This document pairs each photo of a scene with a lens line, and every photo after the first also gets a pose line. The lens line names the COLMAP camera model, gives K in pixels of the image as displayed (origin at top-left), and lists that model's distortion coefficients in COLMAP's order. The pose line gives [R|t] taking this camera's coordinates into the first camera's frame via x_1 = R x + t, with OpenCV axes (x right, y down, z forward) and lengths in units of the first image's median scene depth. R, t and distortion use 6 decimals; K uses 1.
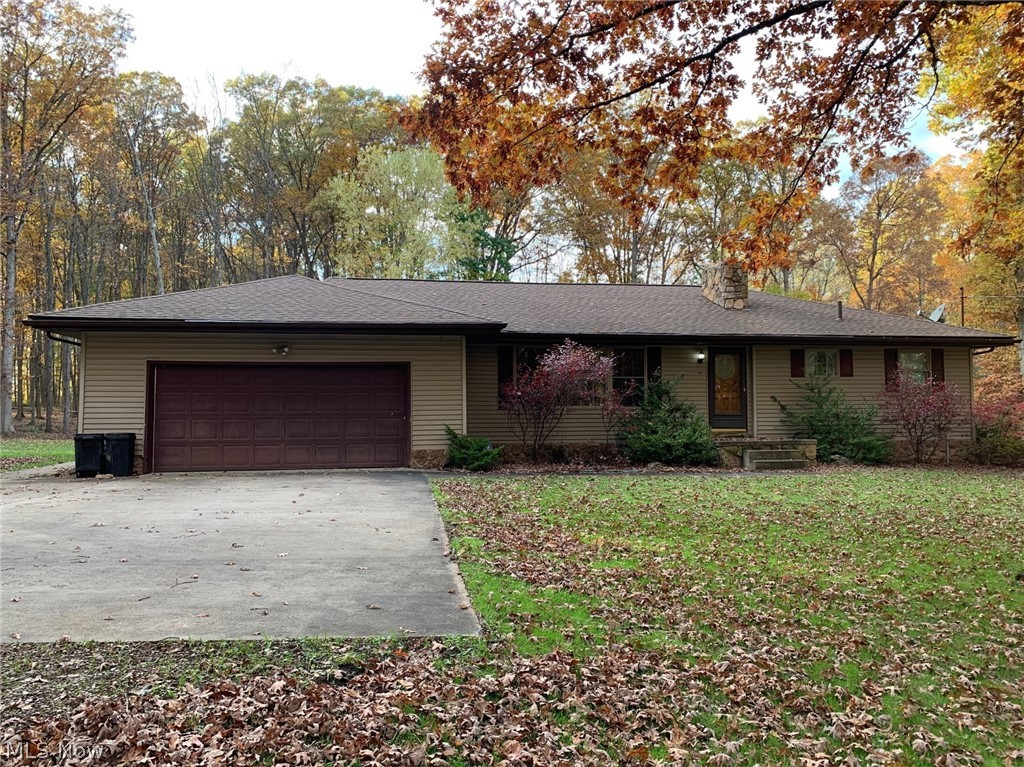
lens RADIAL K [[775.4, 0, 541.3], [0, 775.4, 371.1], [0, 0, 1]] dist [0.026606, -0.001277]
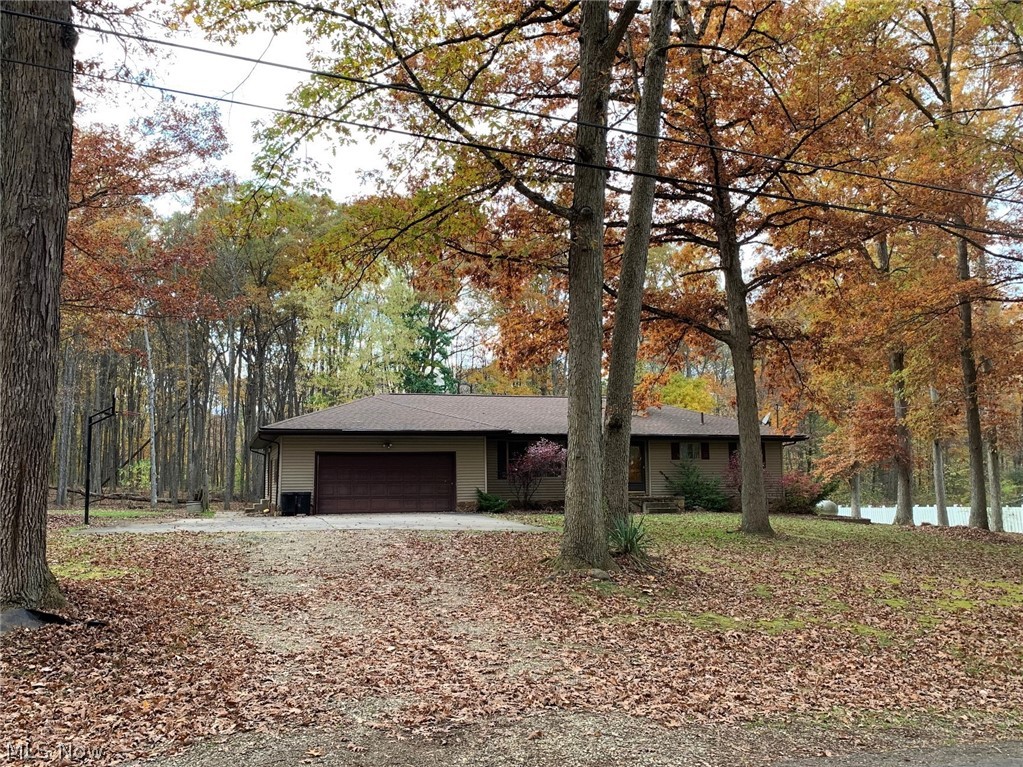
lens RADIAL K [[782.9, 0, 511.5], [0, 782.9, 383.5], [0, 0, 1]] dist [0.089399, -0.003558]
pose [[0.997154, 0.008521, 0.074915, -0.167334], [-0.002584, 0.996872, -0.078990, -0.024072], [-0.075353, 0.078571, 0.994057, -0.752047]]
